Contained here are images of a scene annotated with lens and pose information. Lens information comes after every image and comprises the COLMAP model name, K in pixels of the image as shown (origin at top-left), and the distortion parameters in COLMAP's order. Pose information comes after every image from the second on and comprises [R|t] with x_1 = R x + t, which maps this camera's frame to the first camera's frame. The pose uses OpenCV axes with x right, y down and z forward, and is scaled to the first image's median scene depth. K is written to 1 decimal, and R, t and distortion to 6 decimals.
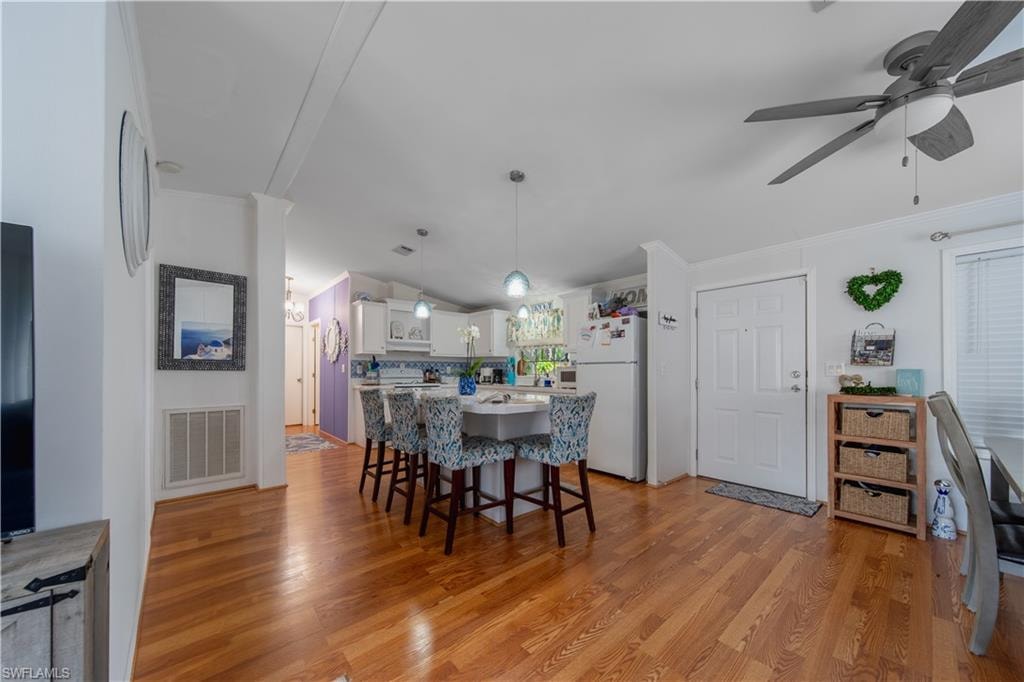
lens RADIAL K [[359.6, 0, 501.4], [0, 359.6, 368.6], [0, 0, 1]] dist [0.009431, -0.000471]
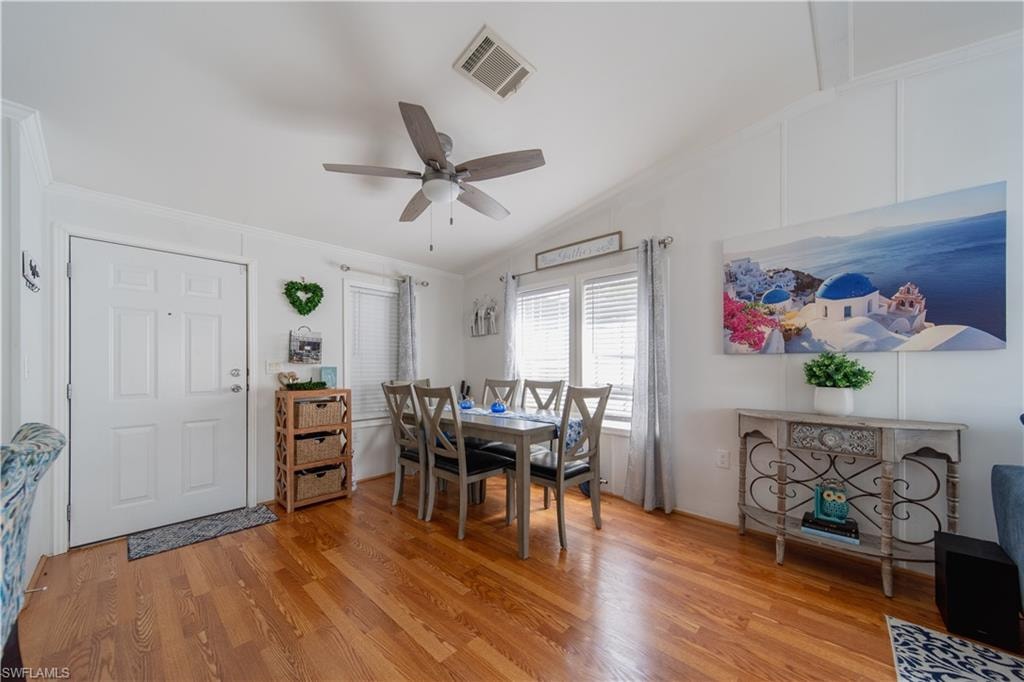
lens RADIAL K [[359.6, 0, 513.3], [0, 359.6, 368.5], [0, 0, 1]] dist [0.009431, -0.000471]
pose [[-0.111211, -0.001145, 0.993796, -0.149389], [0.000076, 0.999999, 0.001160, 0.004919], [-0.993797, 0.000205, -0.111211, 0.425375]]
